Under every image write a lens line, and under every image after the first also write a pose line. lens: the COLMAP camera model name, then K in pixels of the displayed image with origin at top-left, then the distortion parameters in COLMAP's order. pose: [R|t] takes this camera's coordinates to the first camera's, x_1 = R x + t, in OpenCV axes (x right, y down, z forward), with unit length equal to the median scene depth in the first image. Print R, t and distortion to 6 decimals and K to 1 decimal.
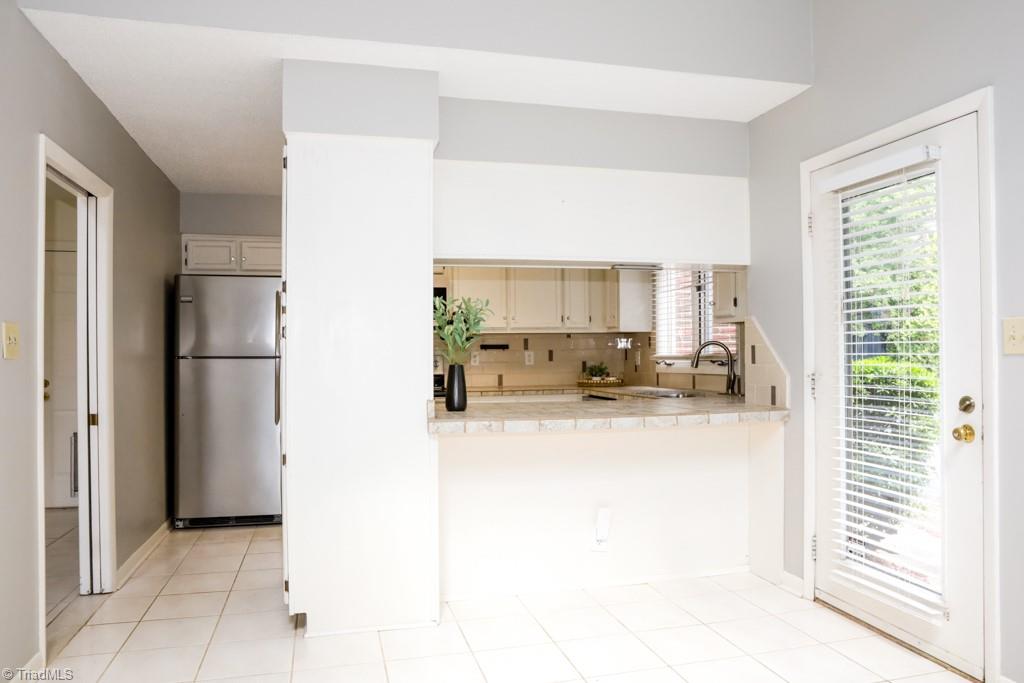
lens RADIAL K [[709.3, 0, 511.5], [0, 709.3, 354.1], [0, 0, 1]] dist [-0.054467, 0.002171]
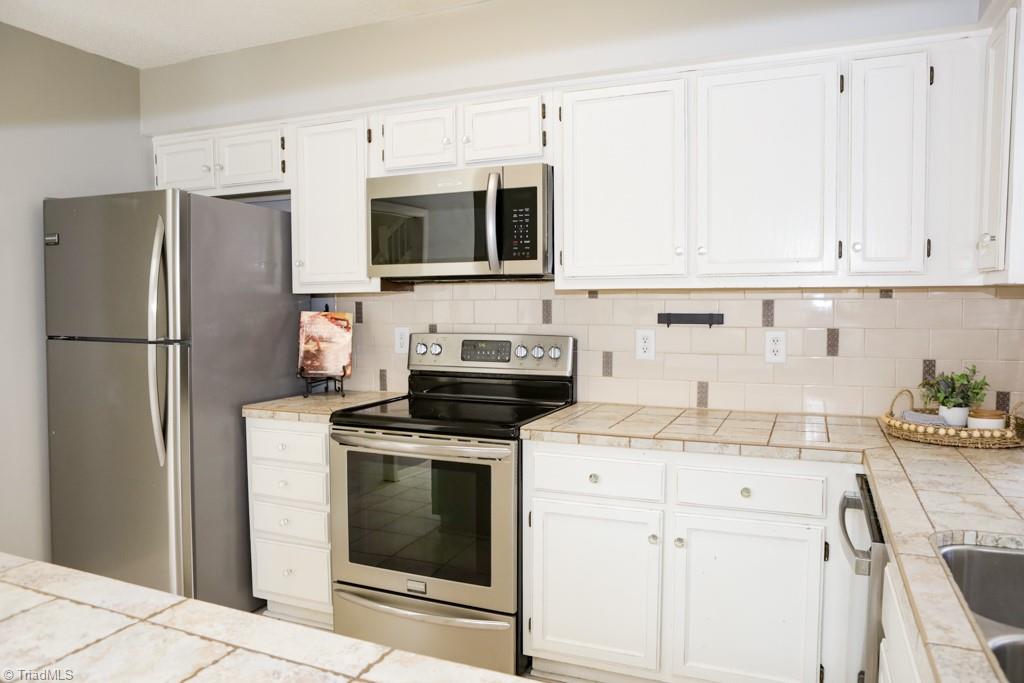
lens RADIAL K [[705.4, 0, 528.7], [0, 705.4, 342.4], [0, 0, 1]] dist [-0.125634, 0.149598]
pose [[0.800191, 0.041781, -0.598289, 0.167185], [-0.003944, 0.997915, 0.064414, -0.024647], [0.599733, -0.049183, 0.798688, 0.631159]]
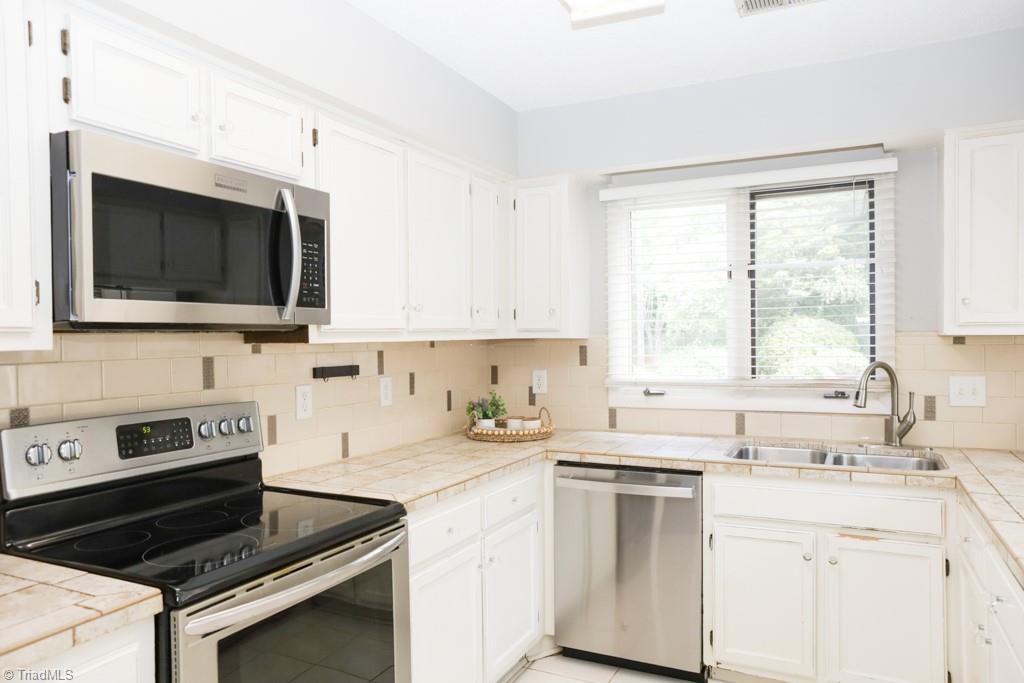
lens RADIAL K [[705.4, 0, 528.7], [0, 705.4, 342.4], [0, 0, 1]] dist [-0.125634, 0.149598]
pose [[0.635557, -0.004802, 0.772039, -0.299880], [0.003090, 0.999988, 0.003676, -0.031081], [-0.772048, 0.000049, 0.635565, 0.676919]]
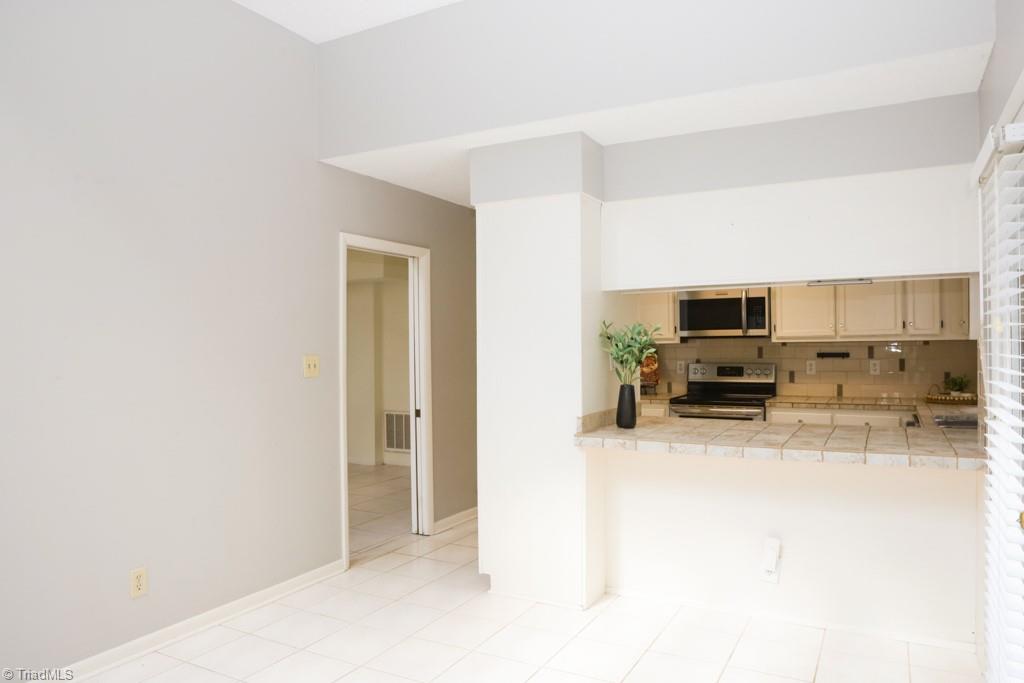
lens RADIAL K [[705.4, 0, 528.7], [0, 705.4, 342.4], [0, 0, 1]] dist [-0.125634, 0.149598]
pose [[0.739011, 0.000106, -0.673693, 0.317330], [0.001660, 0.999997, 0.001978, -0.031501], [0.673691, -0.002581, 0.739009, 0.049463]]
